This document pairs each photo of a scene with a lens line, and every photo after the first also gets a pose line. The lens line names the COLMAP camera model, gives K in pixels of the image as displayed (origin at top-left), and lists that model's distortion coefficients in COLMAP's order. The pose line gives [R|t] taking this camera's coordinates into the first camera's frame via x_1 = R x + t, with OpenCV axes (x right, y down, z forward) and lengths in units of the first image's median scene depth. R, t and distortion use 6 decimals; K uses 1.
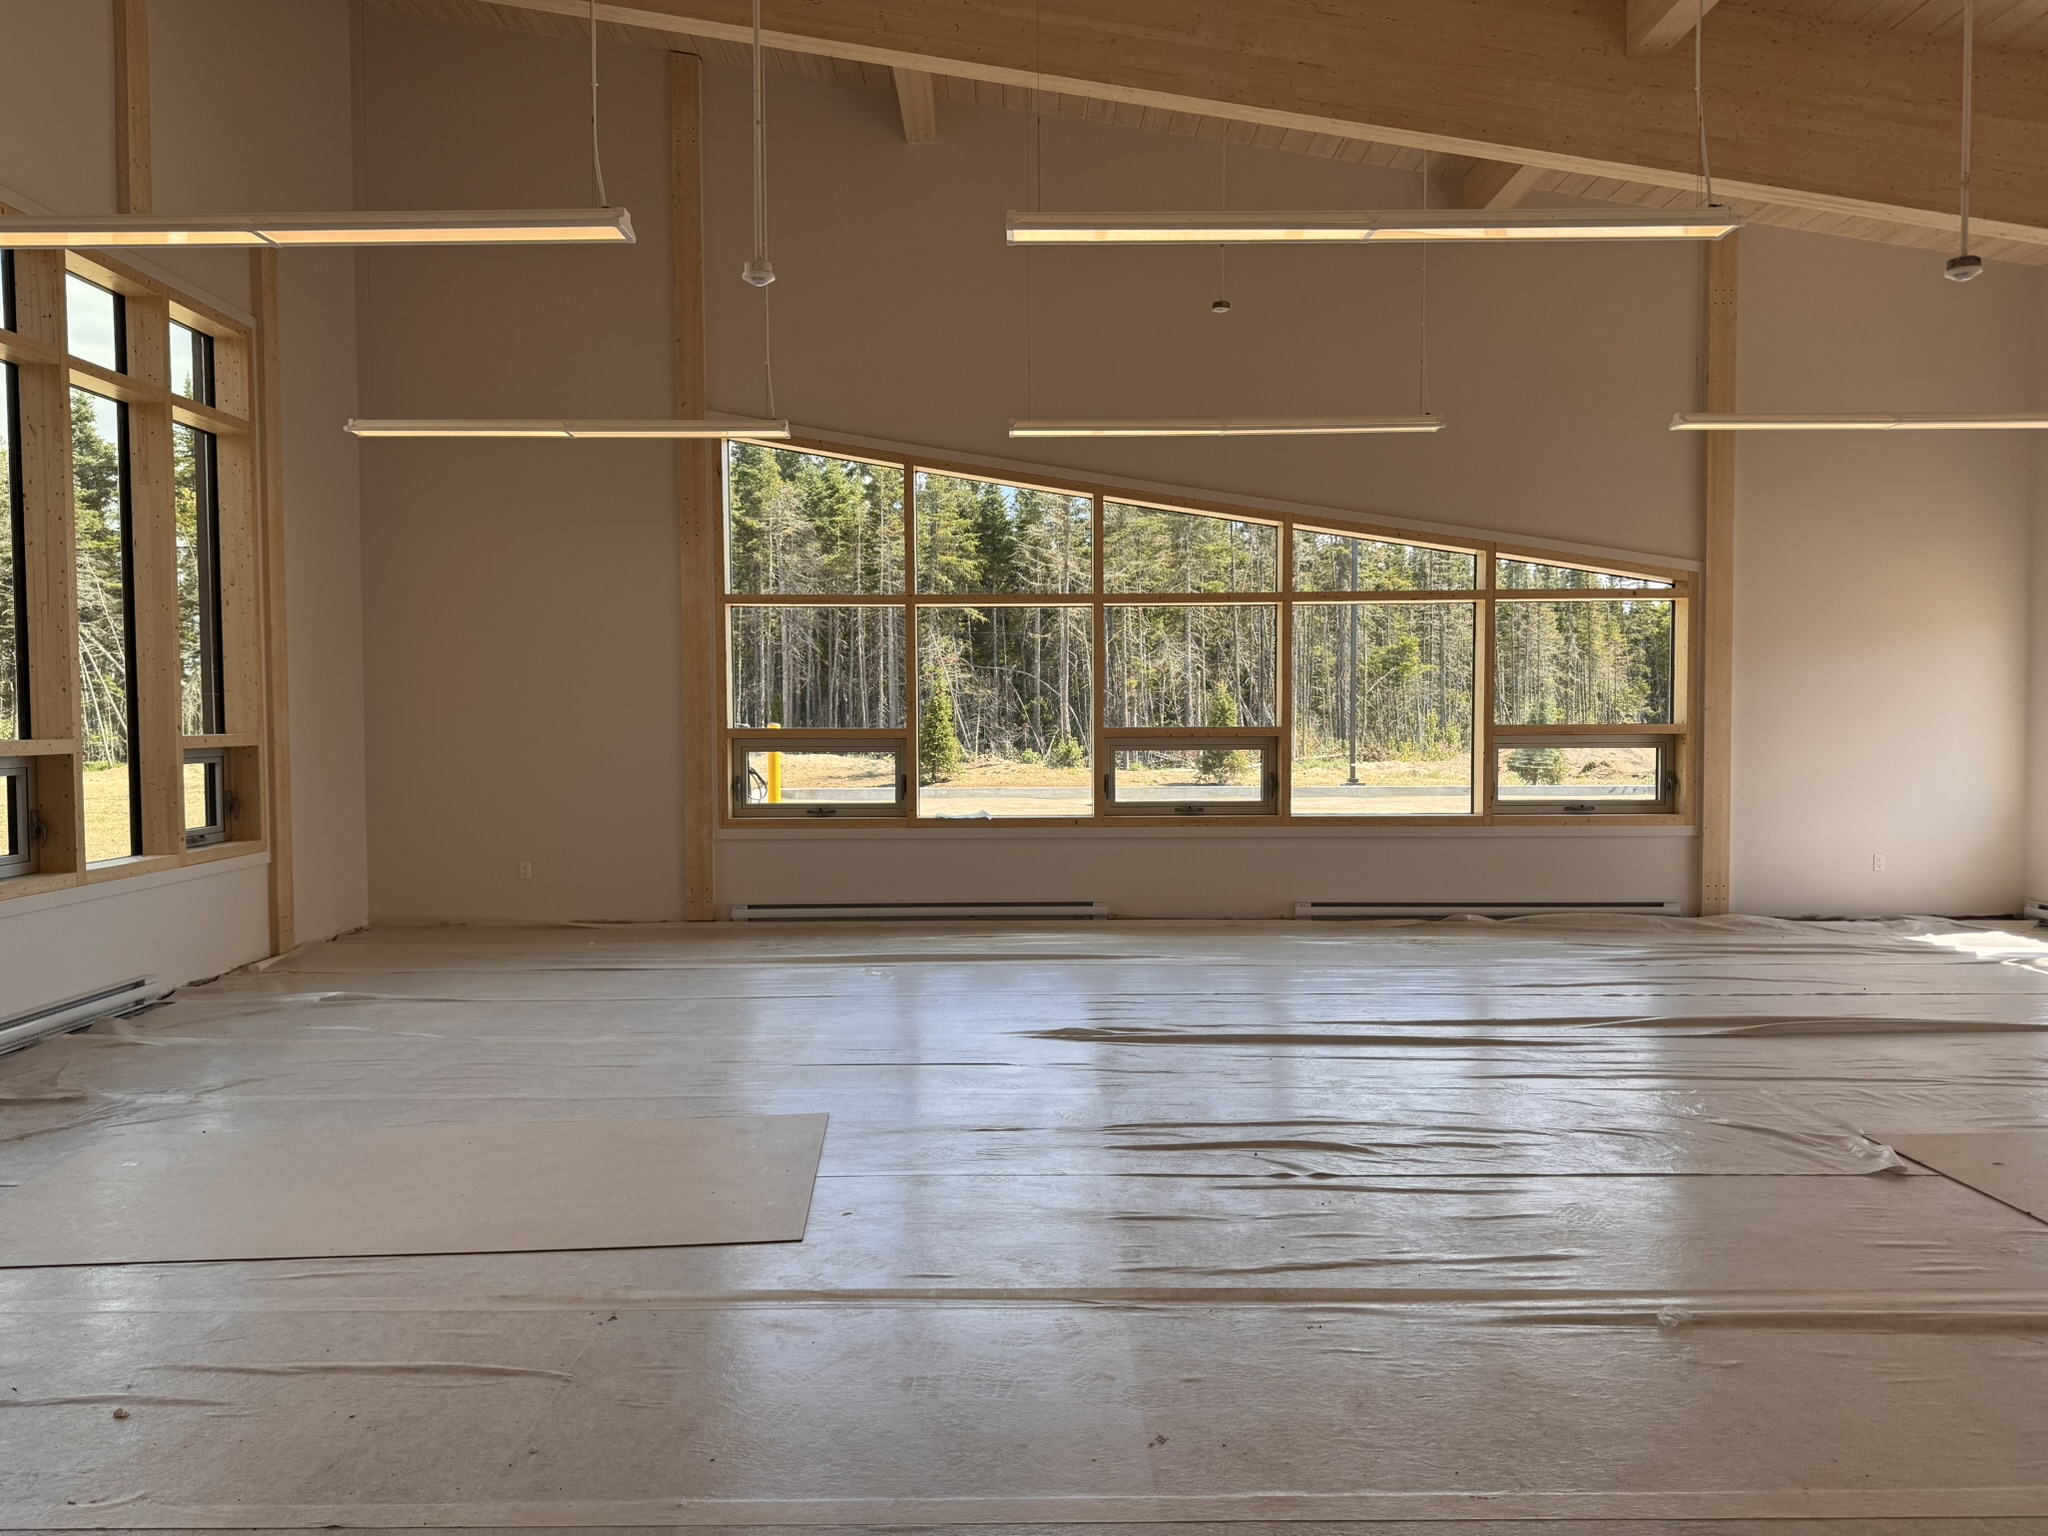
lens RADIAL K [[1423.3, 0, 919.8], [0, 1423.3, 768.0], [0, 0, 1]] dist [0.085556, -0.090369]
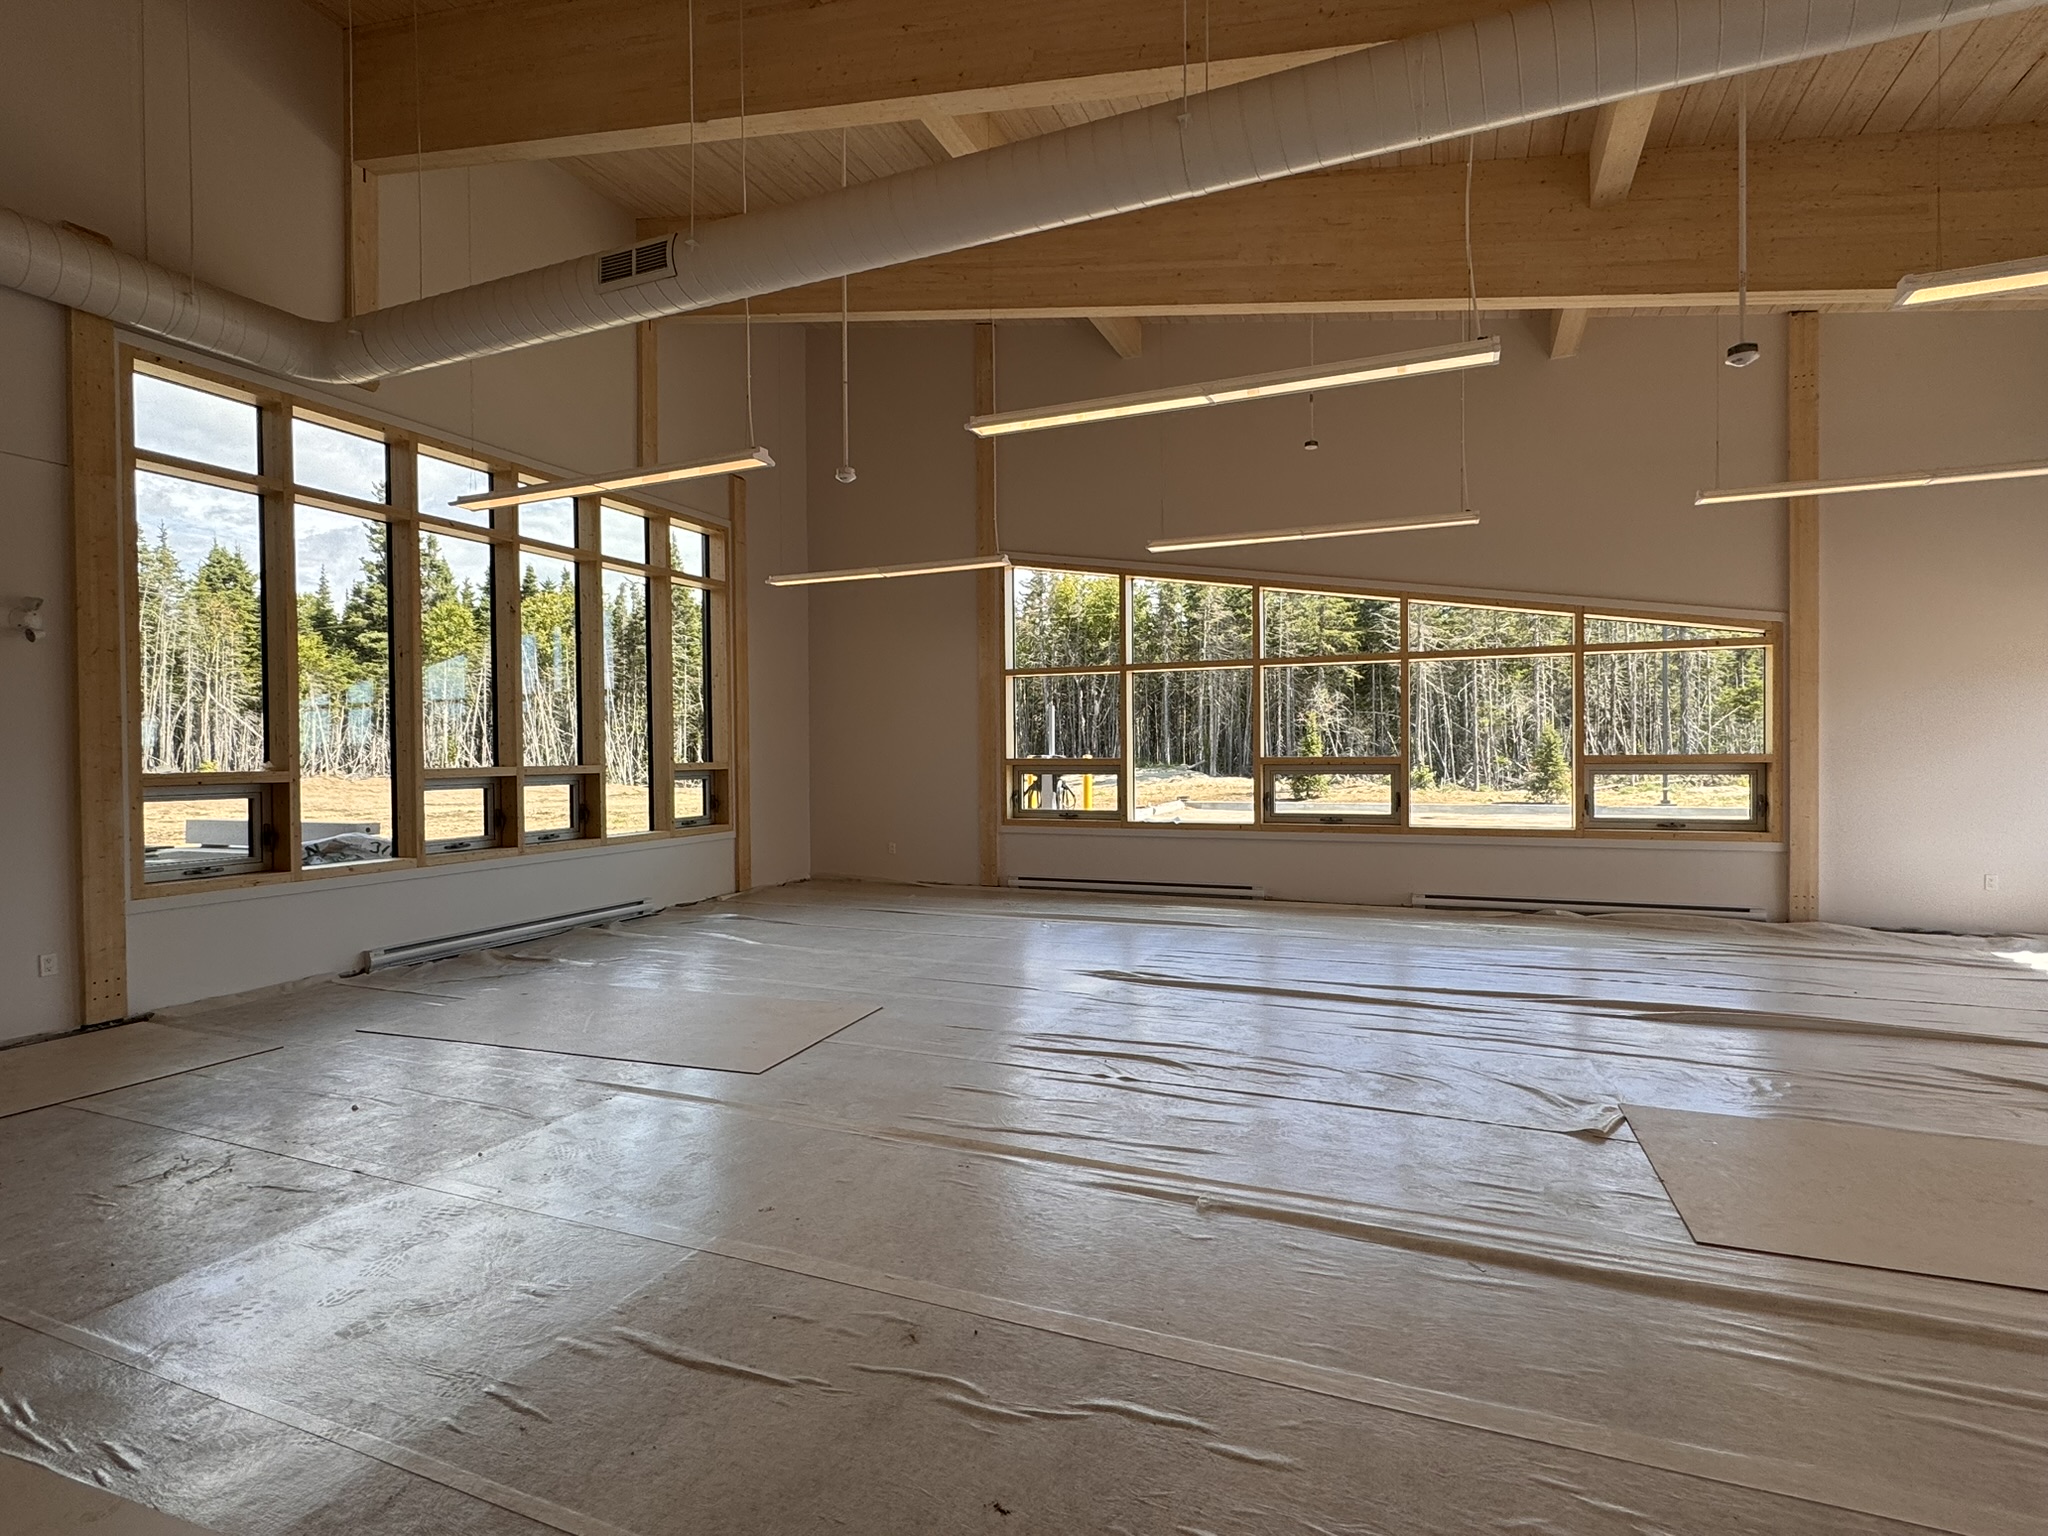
lens RADIAL K [[1009.1, 0, 1024.0], [0, 1009.1, 768.0], [0, 0, 1]] dist [0.021216, -0.021236]
pose [[0.919871, 0.002242, -0.392216, 0.325588], [-0.009559, 0.999815, -0.016704, -0.000425], [0.392105, 0.019114, 0.919722, 0.030966]]
